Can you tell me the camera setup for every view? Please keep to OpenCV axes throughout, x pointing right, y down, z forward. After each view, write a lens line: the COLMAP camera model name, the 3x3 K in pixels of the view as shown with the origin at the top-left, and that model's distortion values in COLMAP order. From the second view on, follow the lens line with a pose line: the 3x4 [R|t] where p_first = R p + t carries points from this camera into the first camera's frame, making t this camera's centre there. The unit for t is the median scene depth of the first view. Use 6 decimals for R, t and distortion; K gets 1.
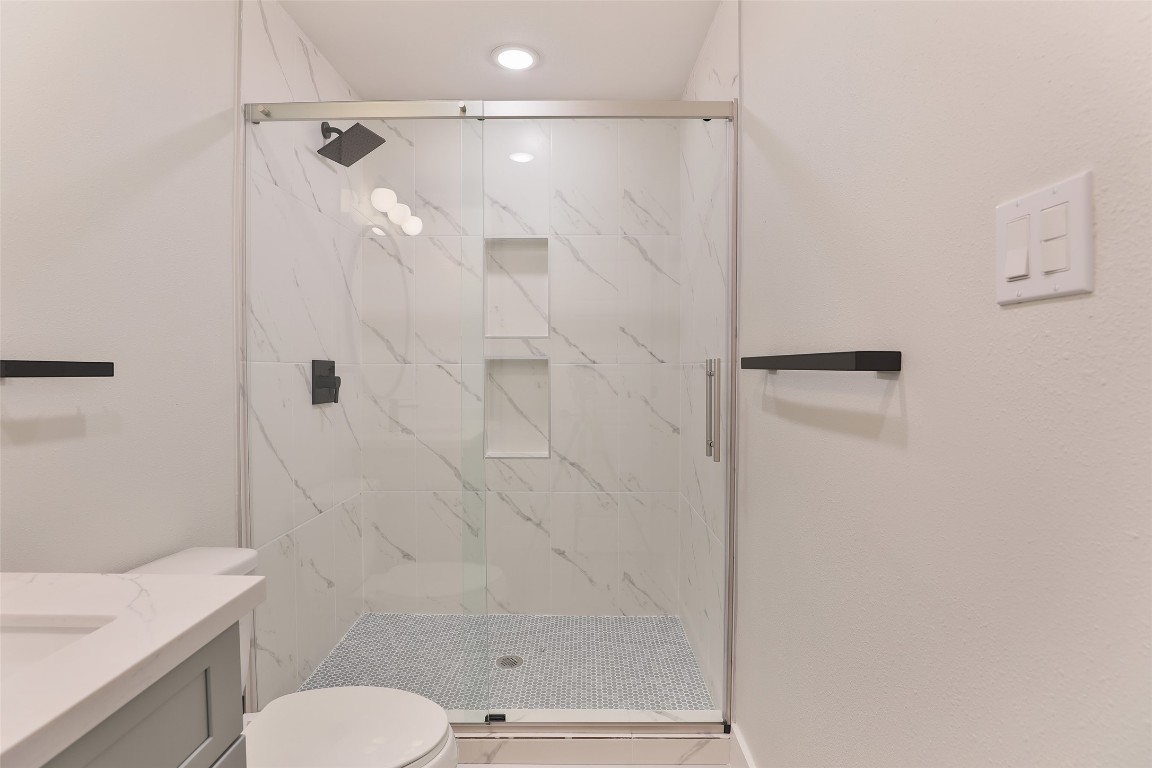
lens RADIAL K [[555.0, 0, 579.8], [0, 555.0, 381.1], [0, 0, 1]] dist [-0.045118, 0.013612]
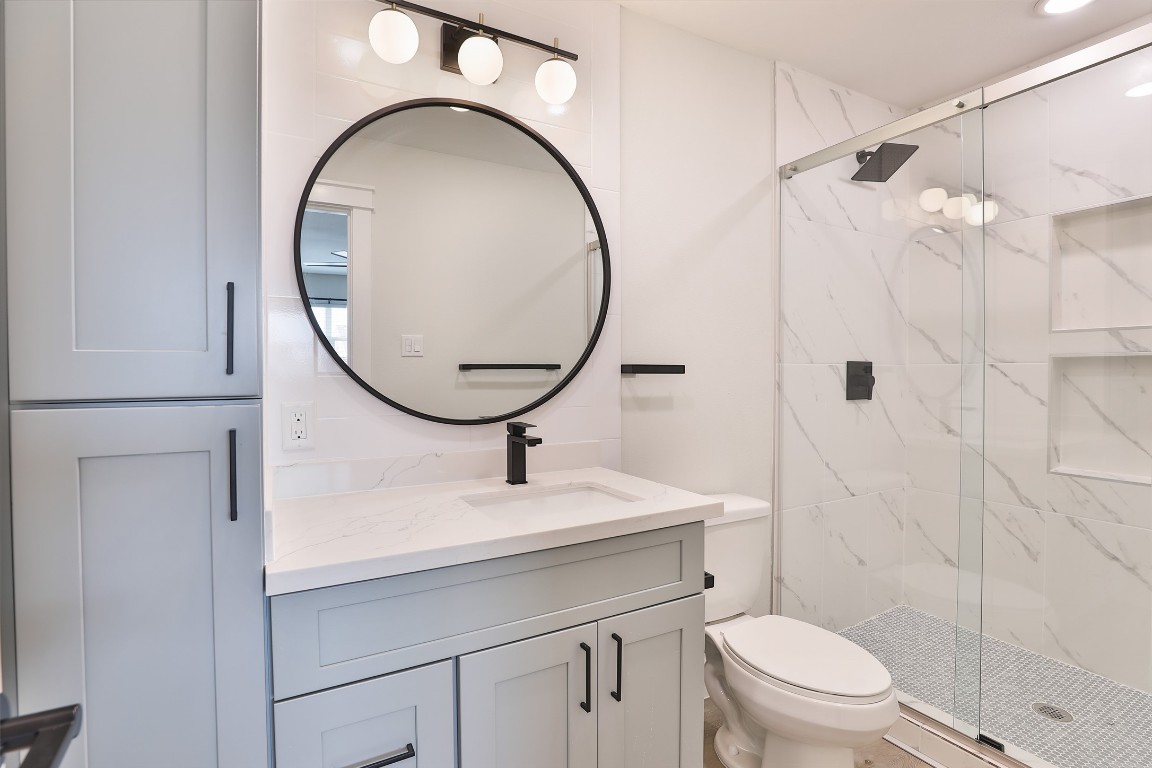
lens RADIAL K [[555.0, 0, 579.8], [0, 555.0, 381.1], [0, 0, 1]] dist [-0.045118, 0.013612]
pose [[0.497735, 0.013653, -0.867221, 0.221680], [-0.015925, 0.999851, 0.006601, 0.004234], [0.867183, 0.010526, 0.497879, -0.055438]]
